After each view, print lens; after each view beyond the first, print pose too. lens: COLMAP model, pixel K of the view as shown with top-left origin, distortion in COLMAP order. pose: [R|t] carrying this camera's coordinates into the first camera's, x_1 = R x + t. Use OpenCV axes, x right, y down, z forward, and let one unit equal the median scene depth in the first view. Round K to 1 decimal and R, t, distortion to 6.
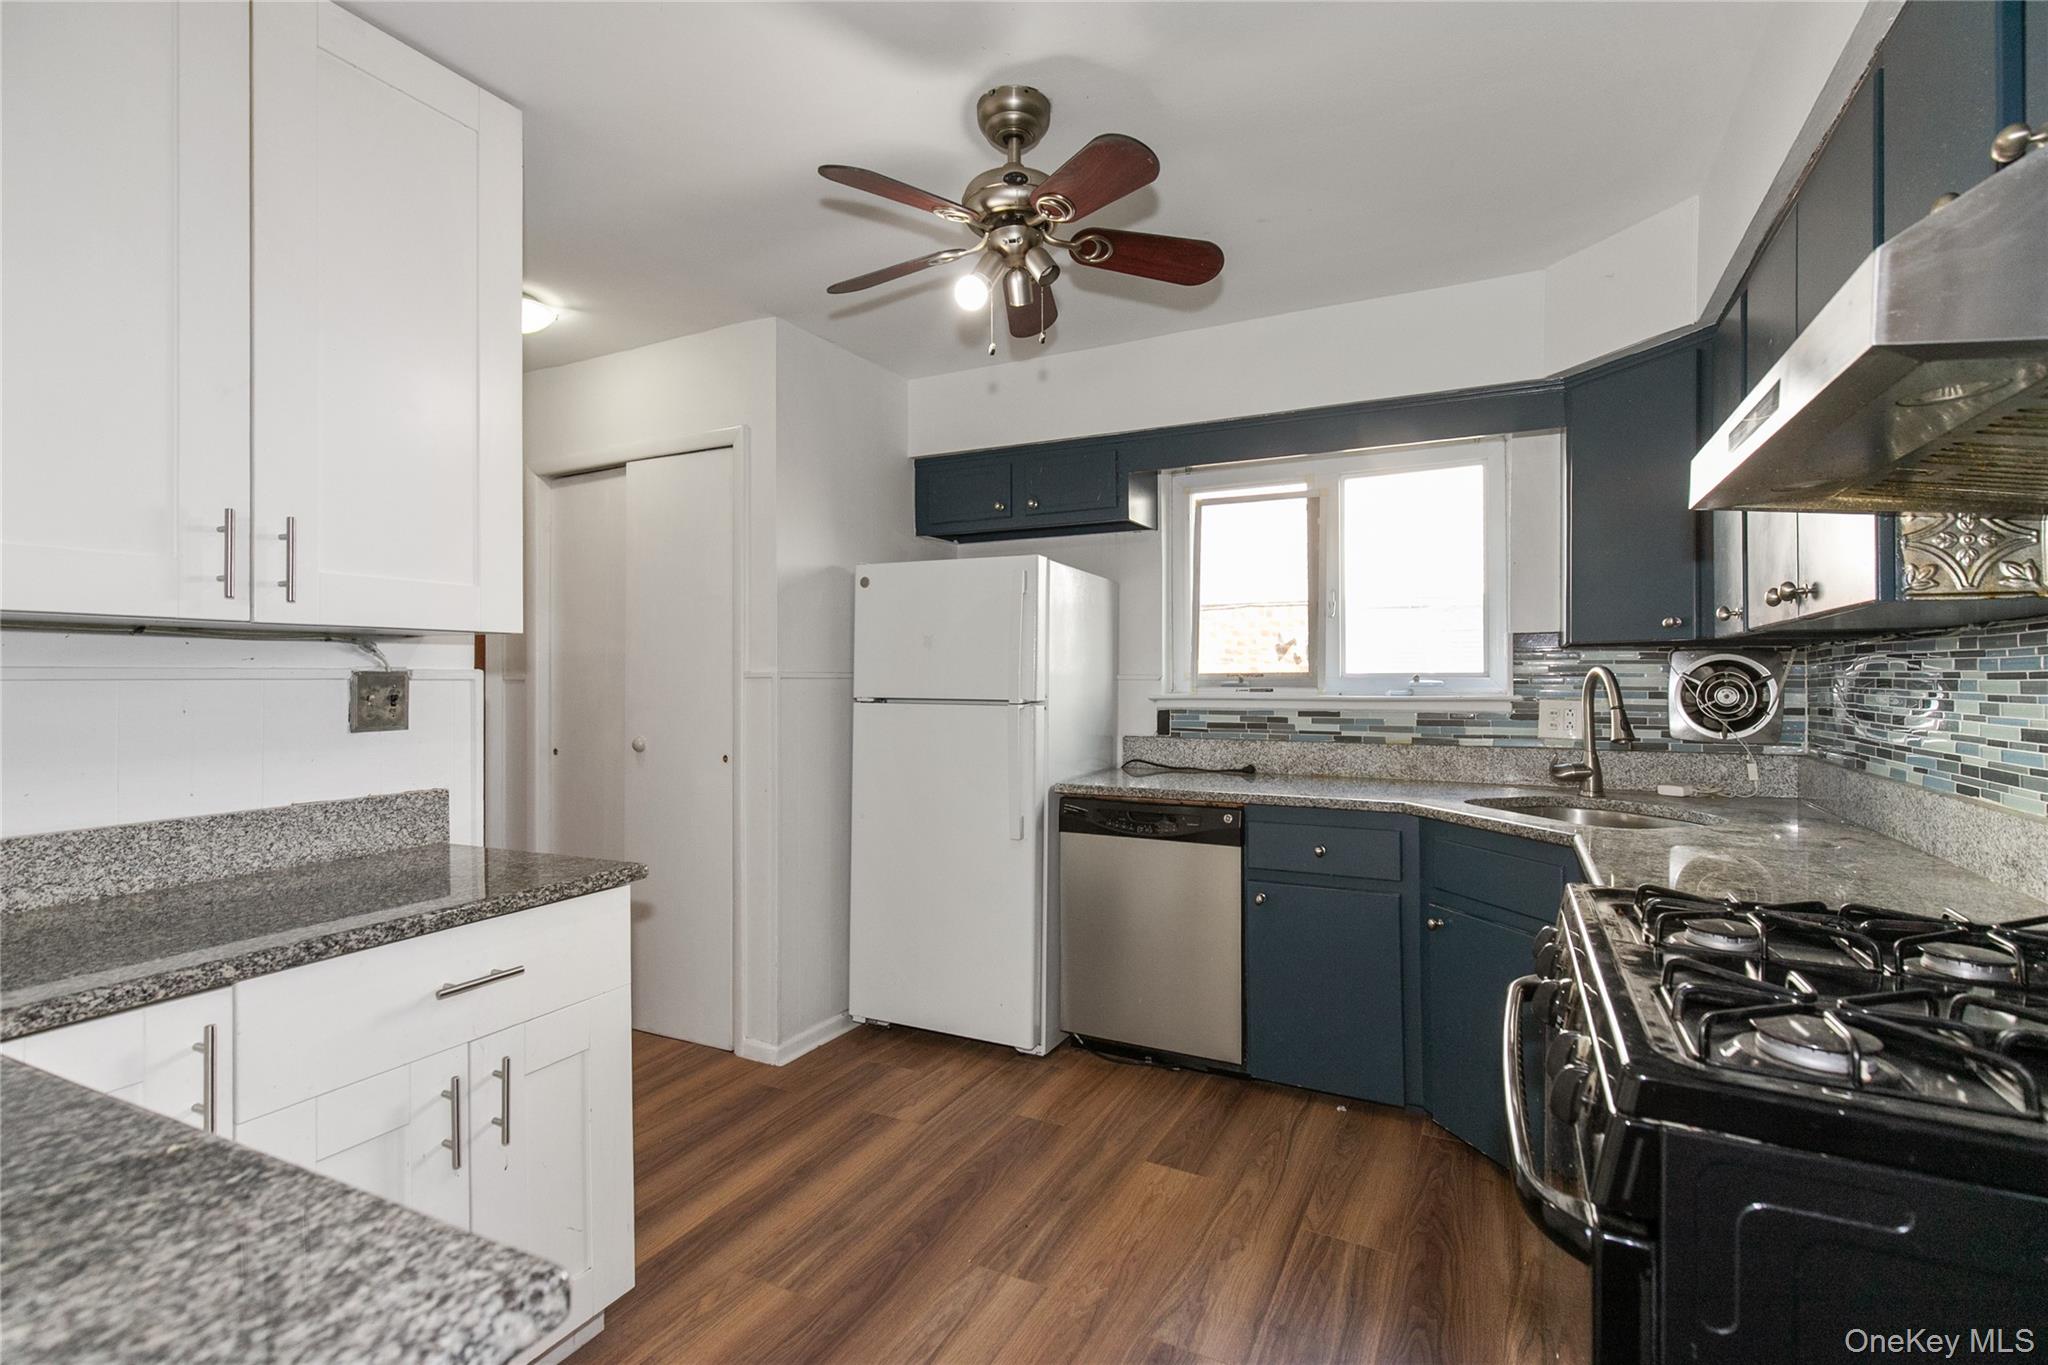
lens RADIAL K [[953.8, 0, 1028.6], [0, 953.8, 670.6], [0, 0, 1]] dist [0.122131, 0.000065]
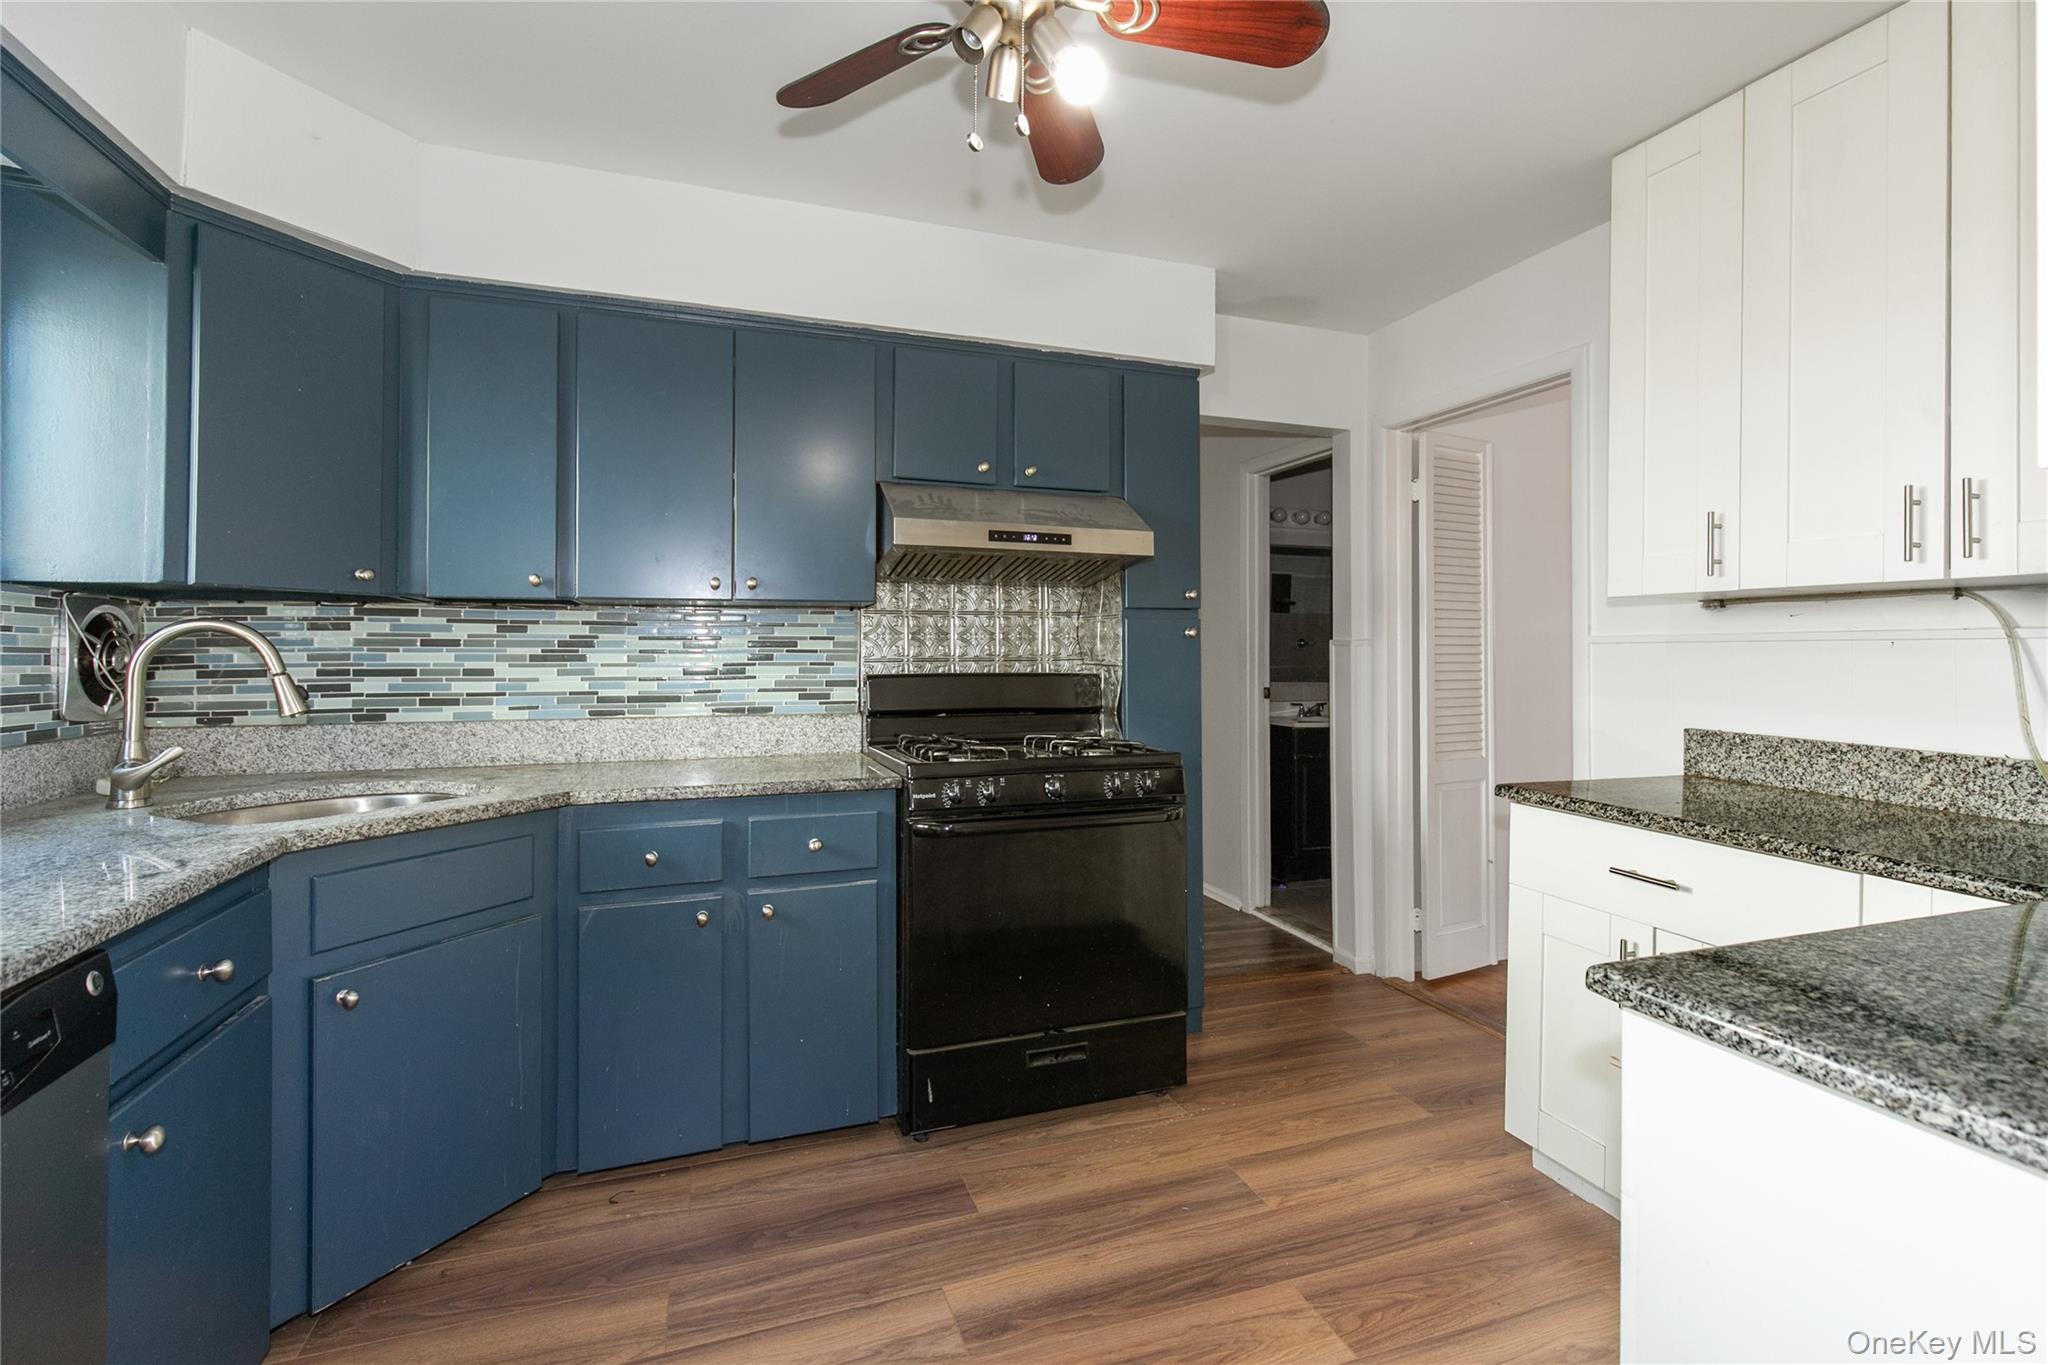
lens RADIAL K [[953.8, 0, 1028.6], [0, 953.8, 670.6], [0, 0, 1]] dist [0.122131, 0.000065]
pose [[-0.726020, -0.004962, 0.687656, -0.505751], [0.002960, 0.999942, 0.010340, 0.036661], [-0.687668, 0.009543, -0.725963, 1.512809]]
